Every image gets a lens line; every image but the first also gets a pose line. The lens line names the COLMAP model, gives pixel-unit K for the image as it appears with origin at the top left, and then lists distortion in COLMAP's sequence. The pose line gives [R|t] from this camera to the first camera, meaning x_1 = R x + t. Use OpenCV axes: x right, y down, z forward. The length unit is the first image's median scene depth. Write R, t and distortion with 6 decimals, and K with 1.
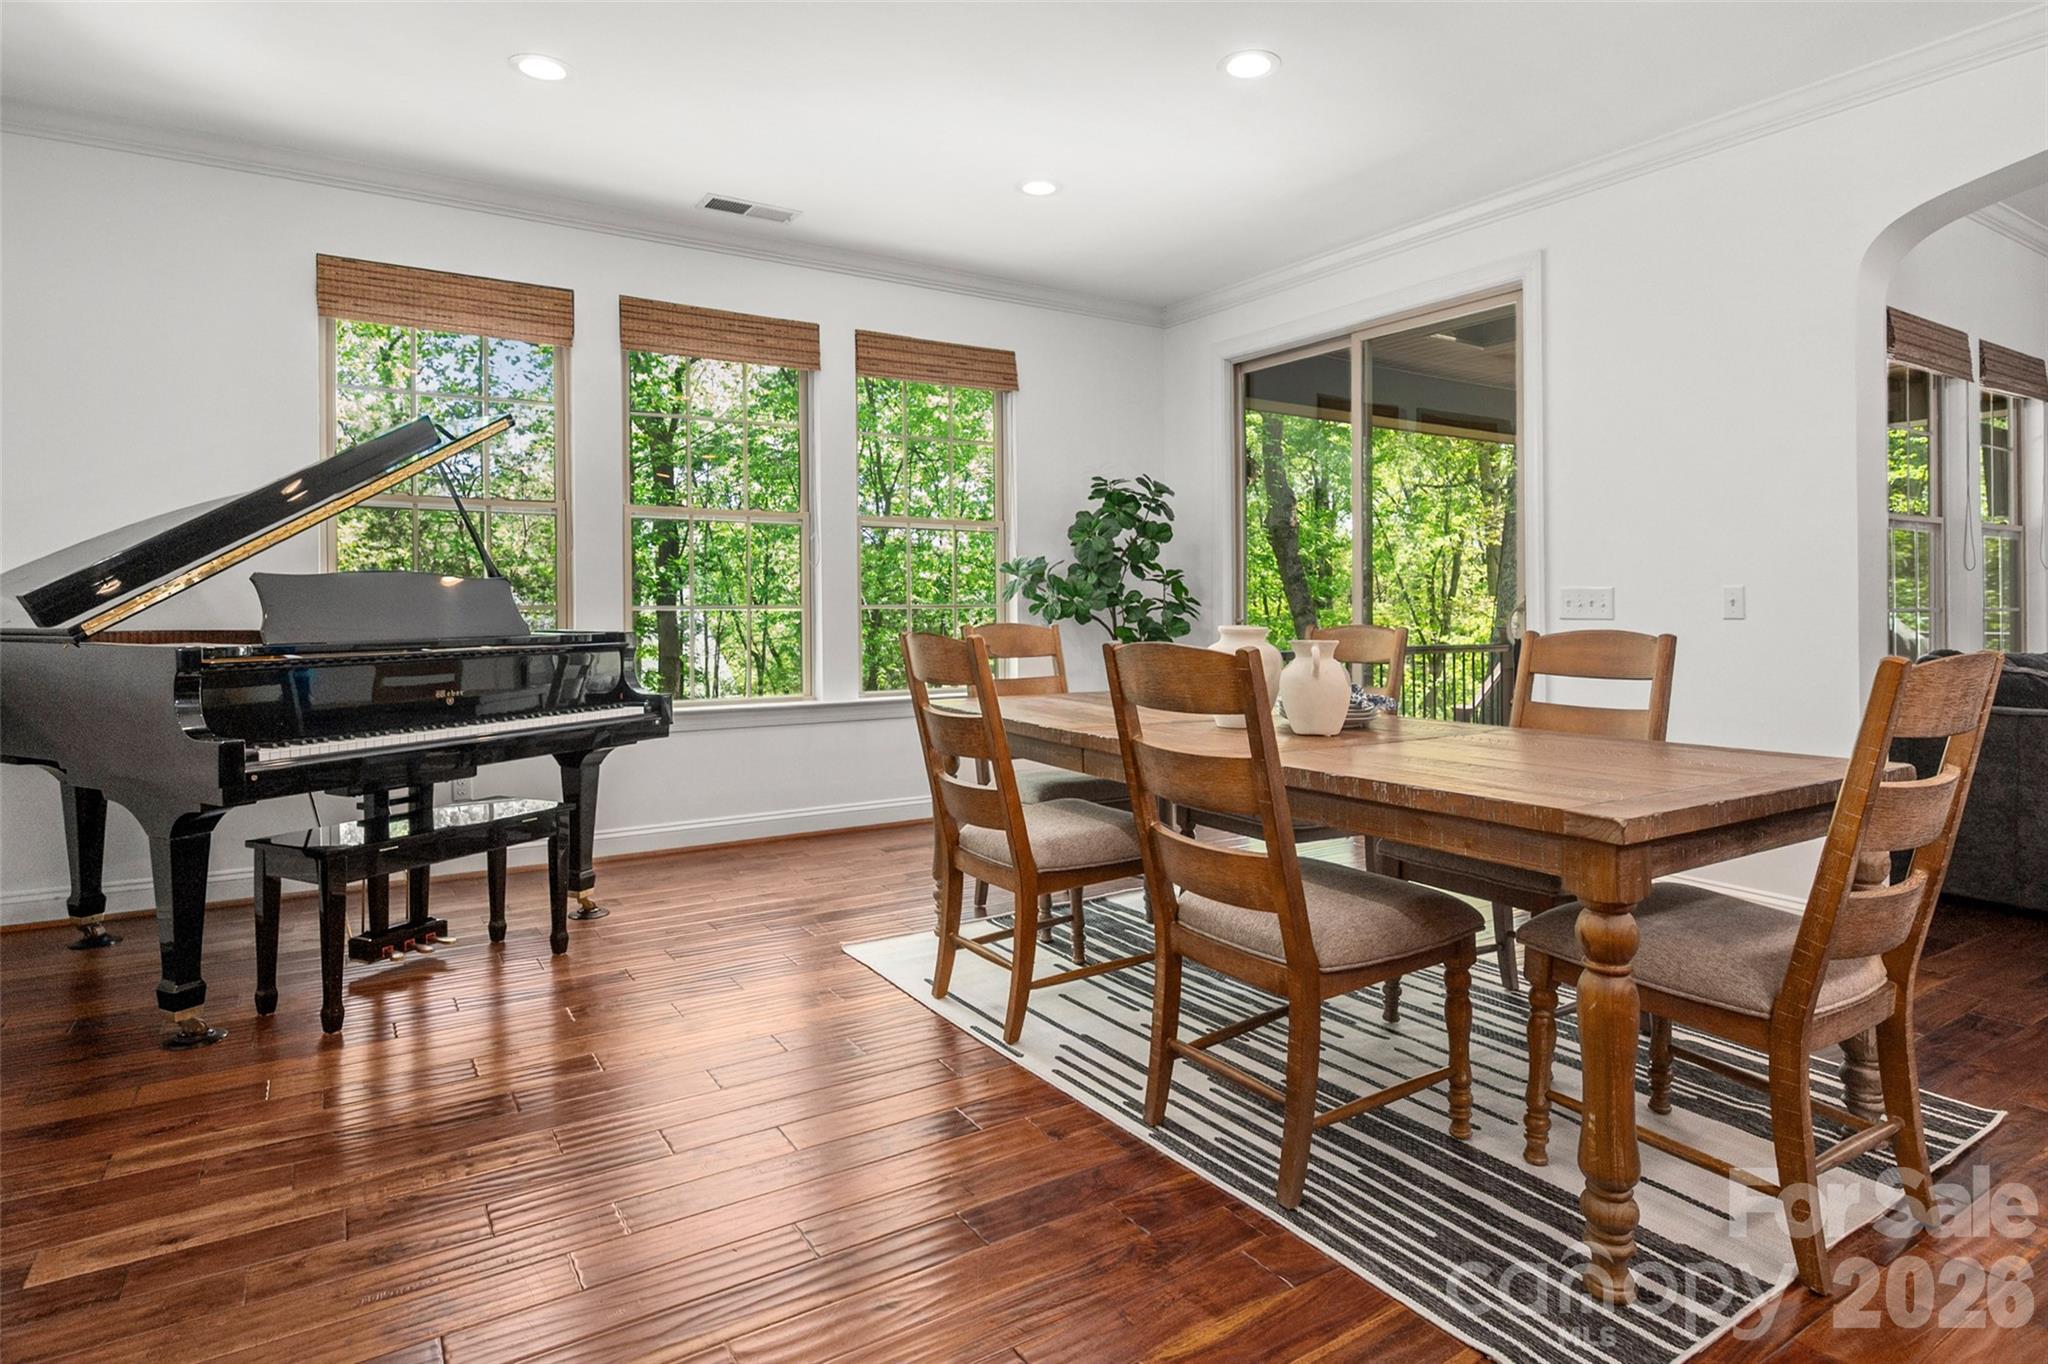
lens RADIAL K [[1072.0, 0, 1019.3], [0, 1072.0, 607.4], [0, 0, 1]] dist [-0.001223, -0.001615]
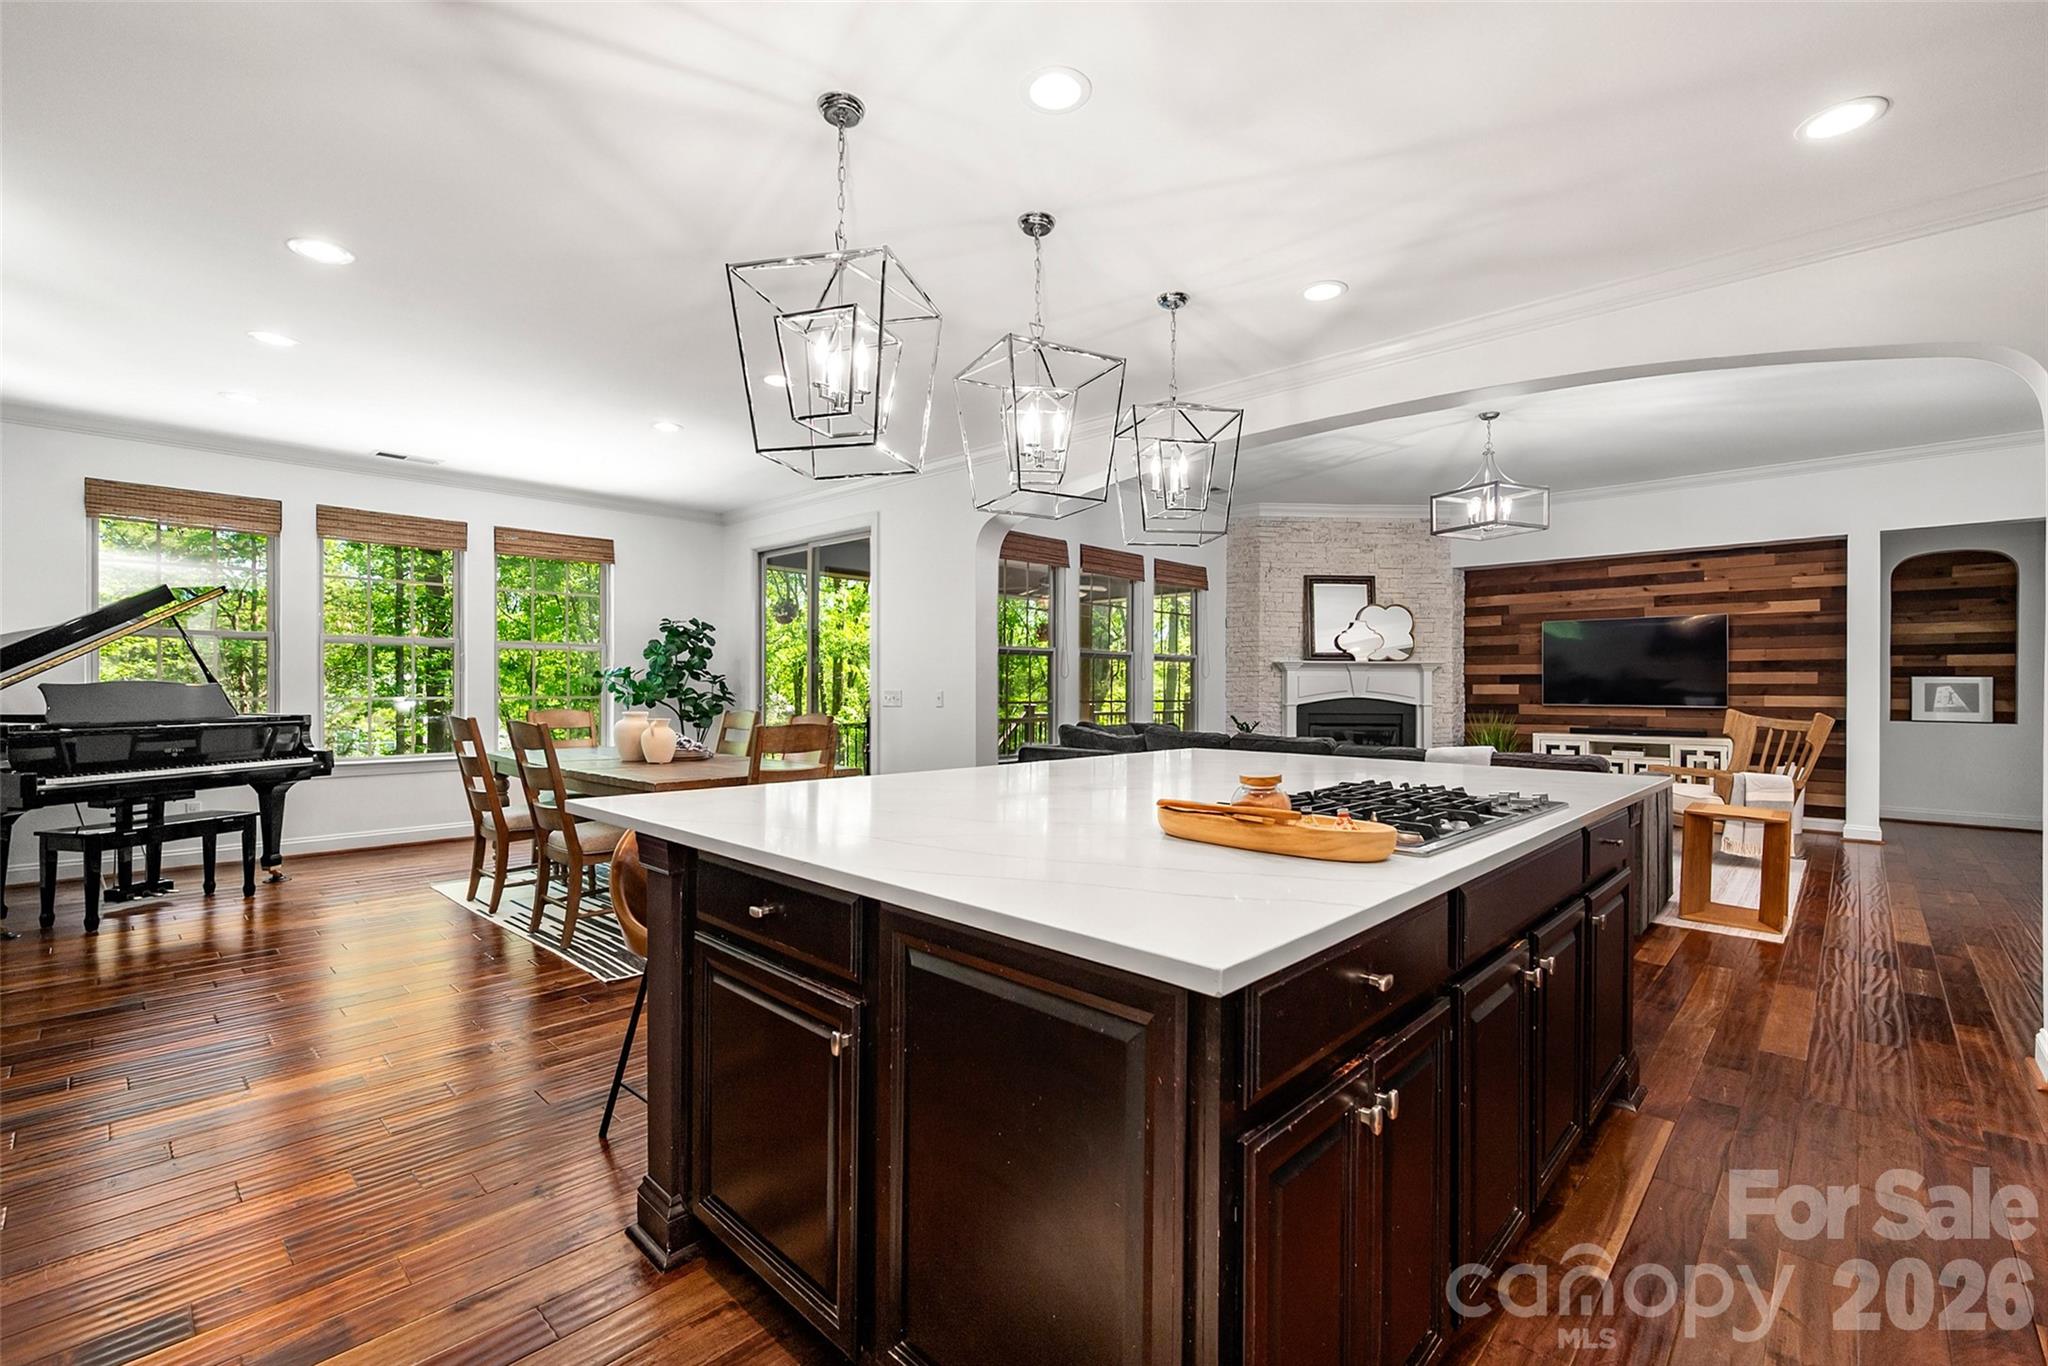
lens RADIAL K [[875.7, 0, 1025.3], [0, 875.7, 688.7], [0, 0, 1]] dist [-0.003309, 0.001565]
pose [[0.970580, 0.005818, 0.240707, 0.420724], [-0.005945, 0.999982, -0.000200, -0.025441], [-0.240704, -0.001237, 0.970598, -0.644253]]
